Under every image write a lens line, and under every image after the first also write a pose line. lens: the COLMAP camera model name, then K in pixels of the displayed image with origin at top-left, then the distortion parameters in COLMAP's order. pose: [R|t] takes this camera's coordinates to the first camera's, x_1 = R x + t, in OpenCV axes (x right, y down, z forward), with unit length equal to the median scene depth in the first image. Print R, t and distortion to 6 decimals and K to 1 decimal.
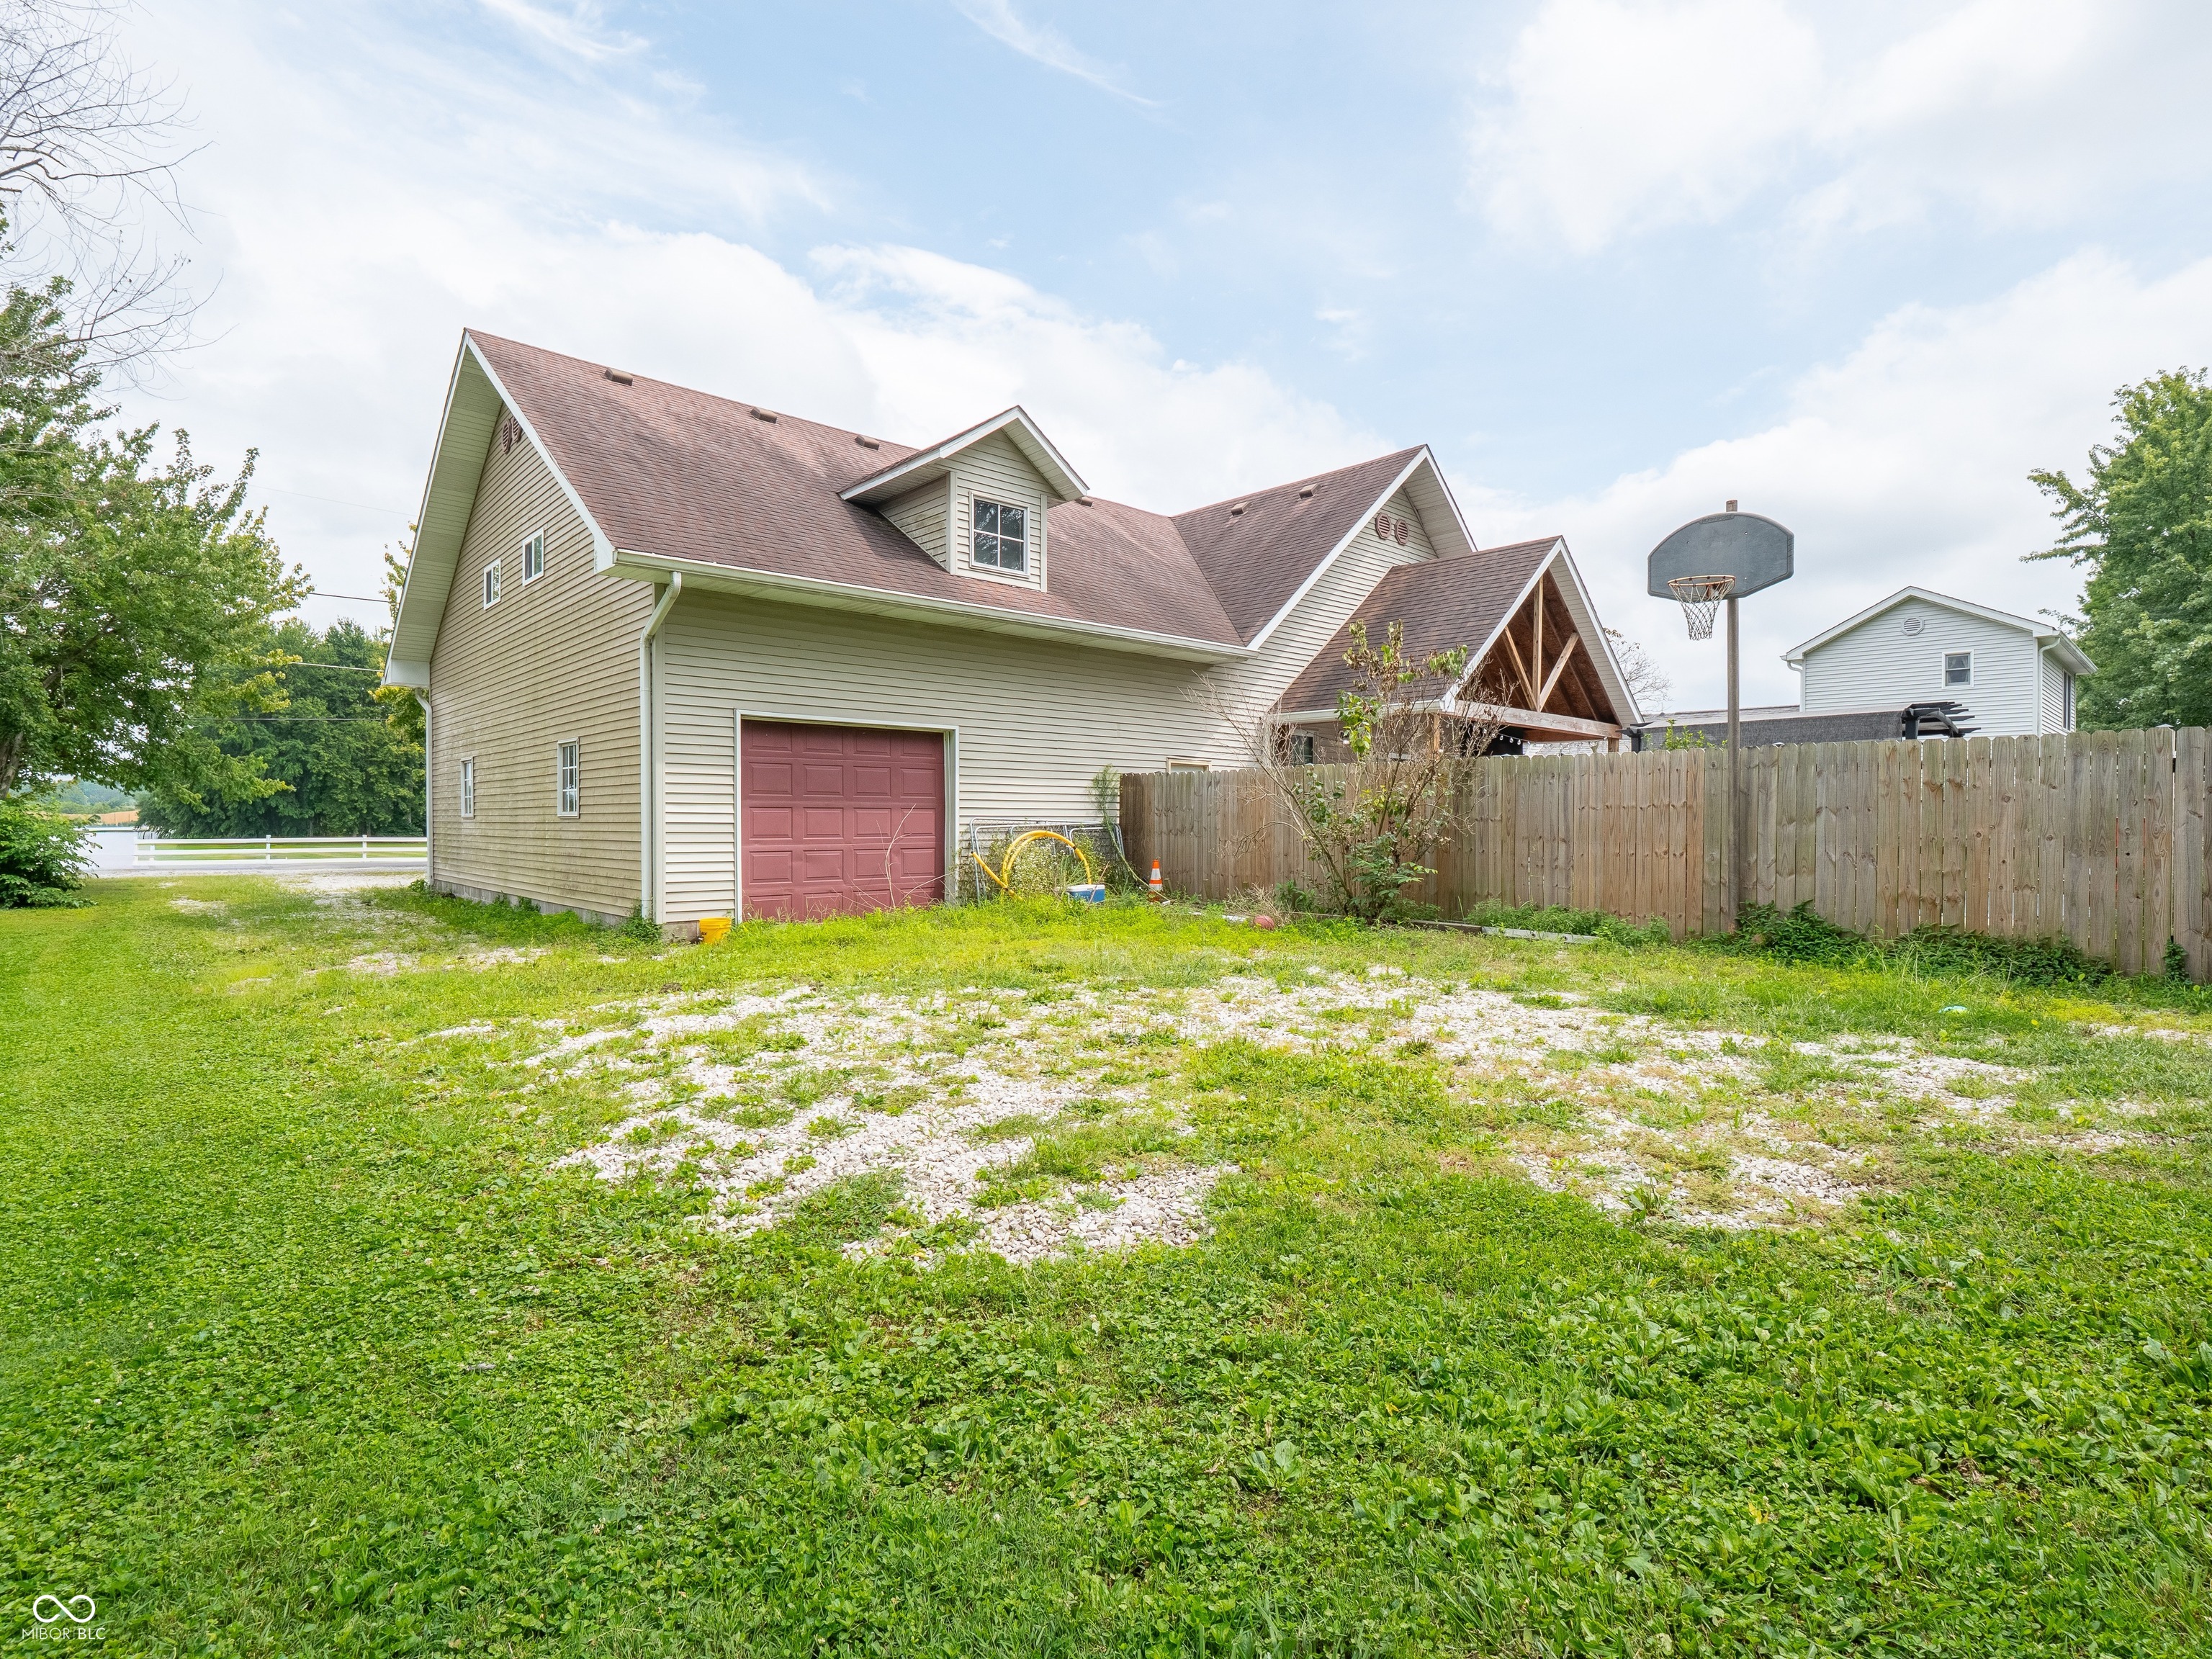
lens RADIAL K [[1101.2, 0, 1106.0], [0, 1101.2, 829.5], [0, 0, 1]] dist [-0.001385, -0.000649]
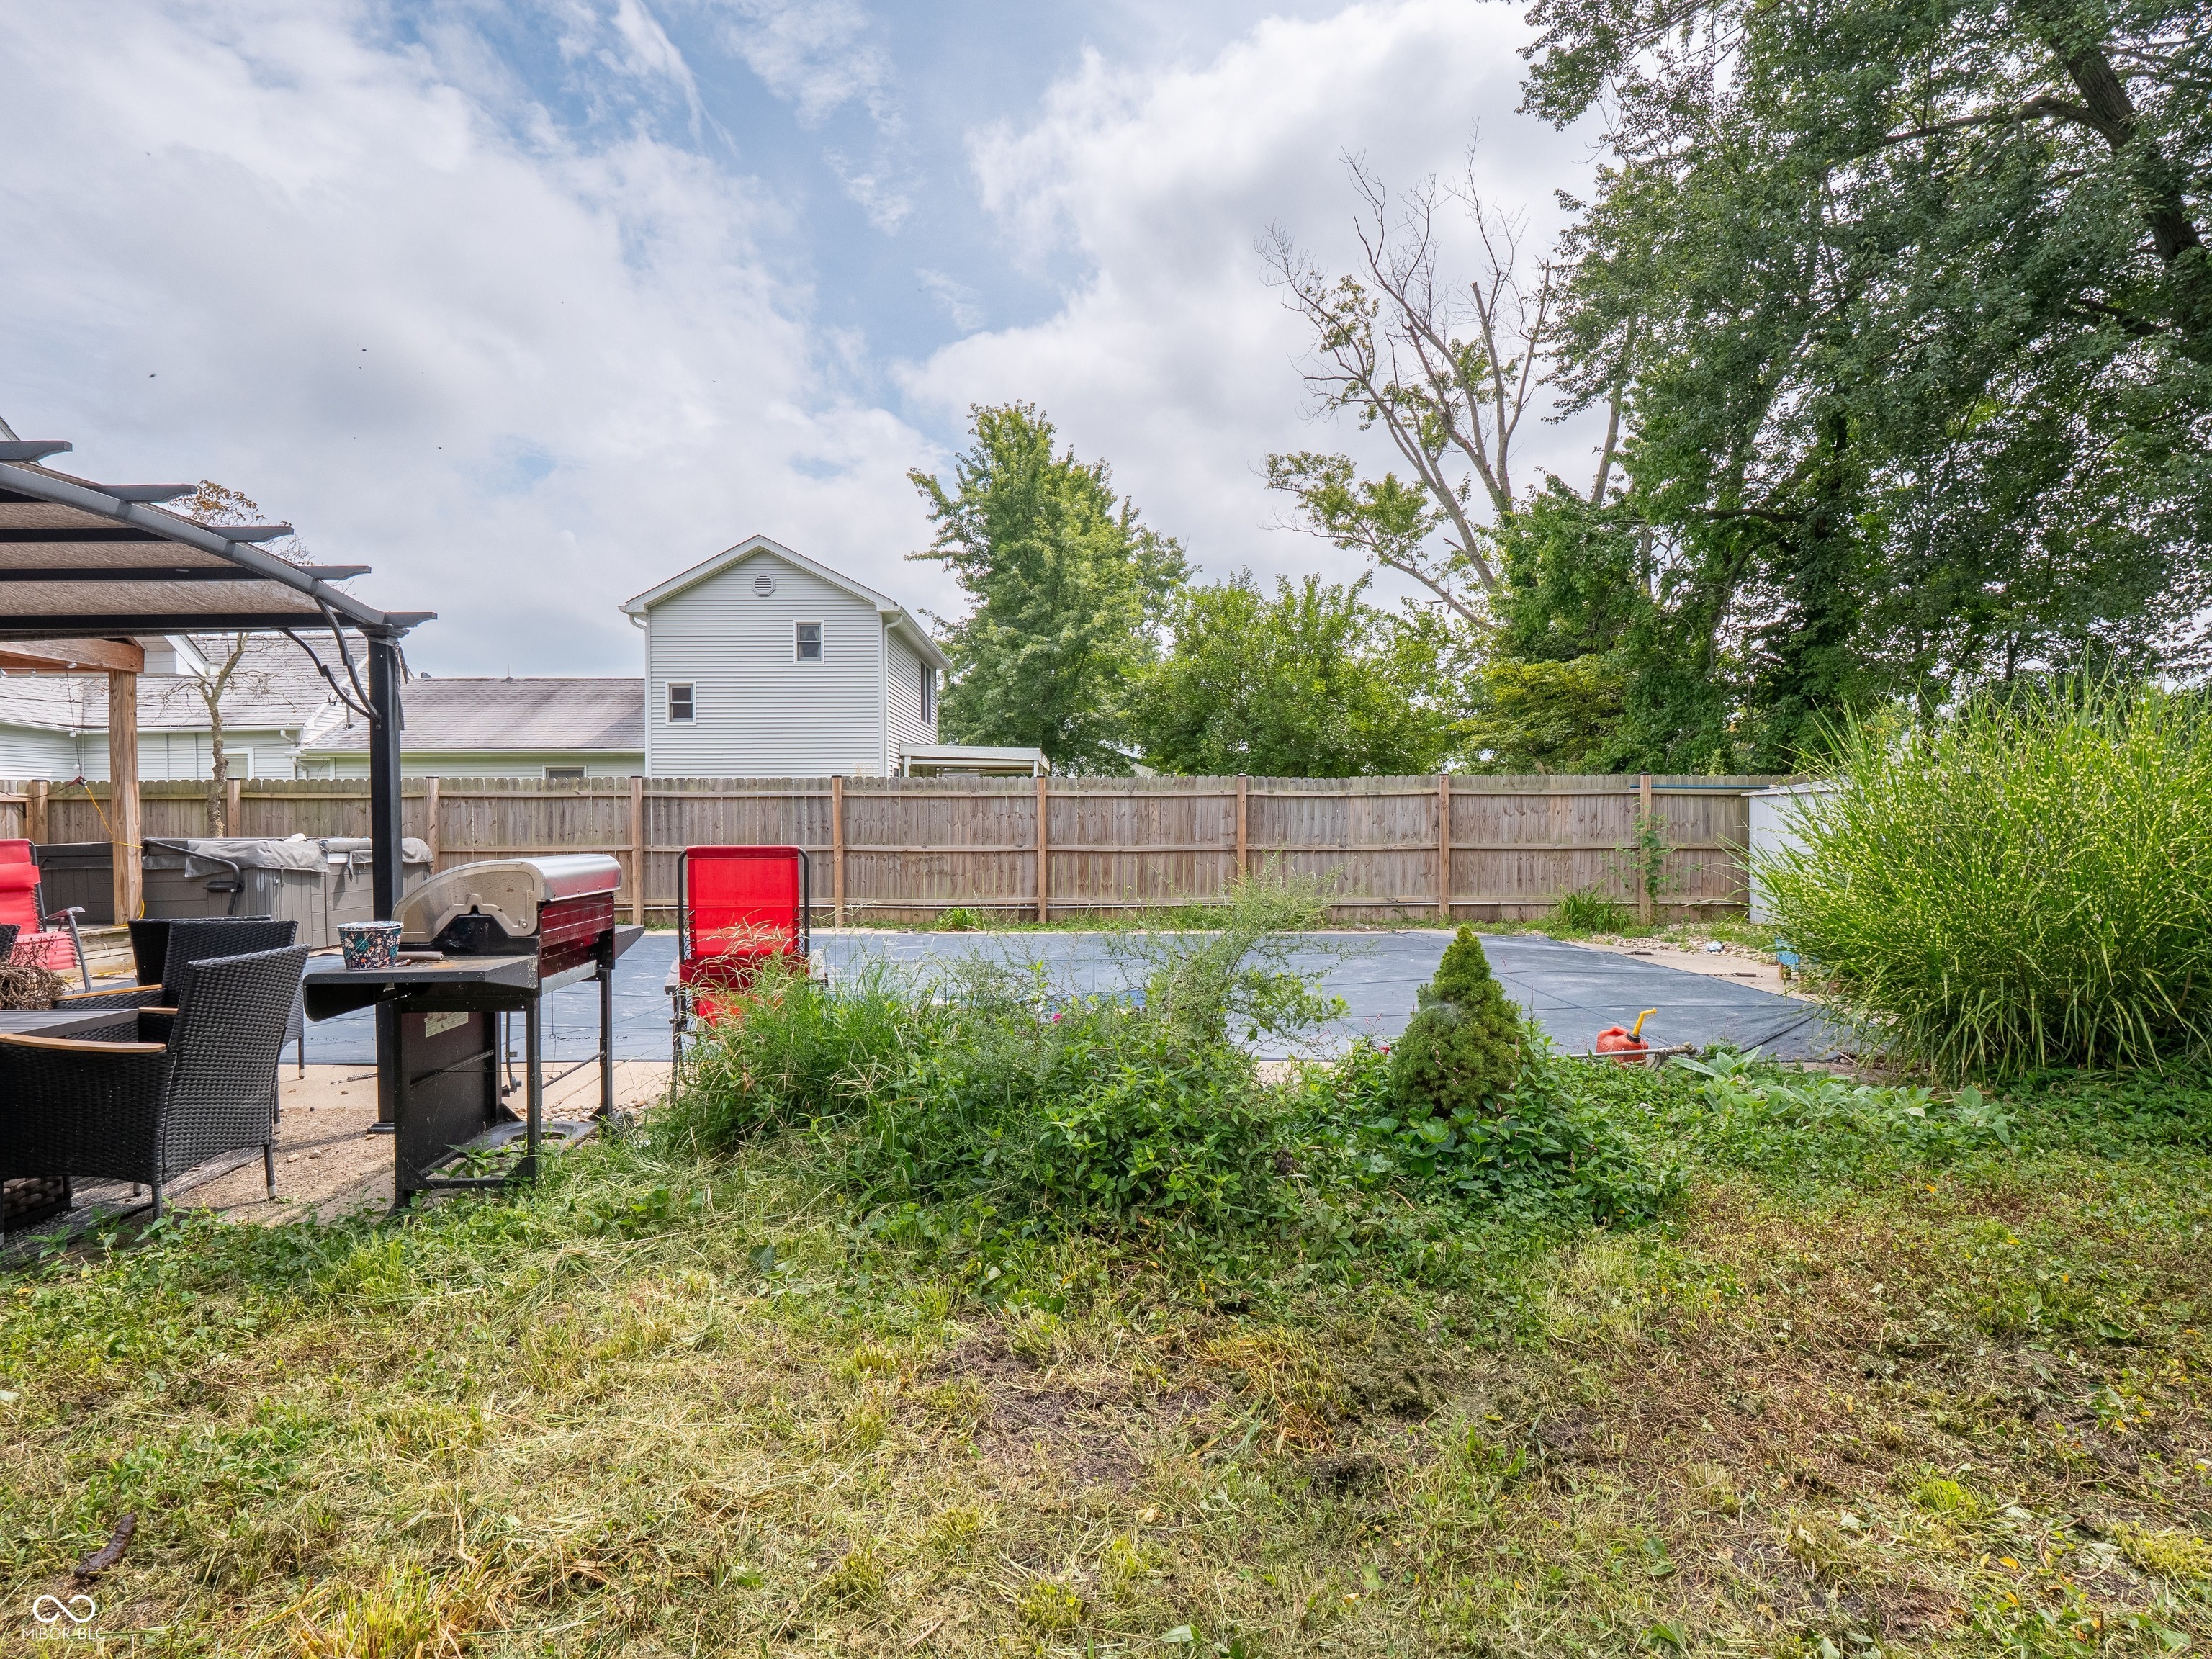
lens RADIAL K [[1113.0, 0, 1106.0], [0, 1113.0, 829.5], [0, 0, 1]] dist [-0.000733, -0.013556]
pose [[0.681691, -0.014386, 0.731499, 0.219479], [0.013395, 0.999884, 0.007181, -0.003496], [-0.731518, 0.004903, 0.681805, 0.182609]]
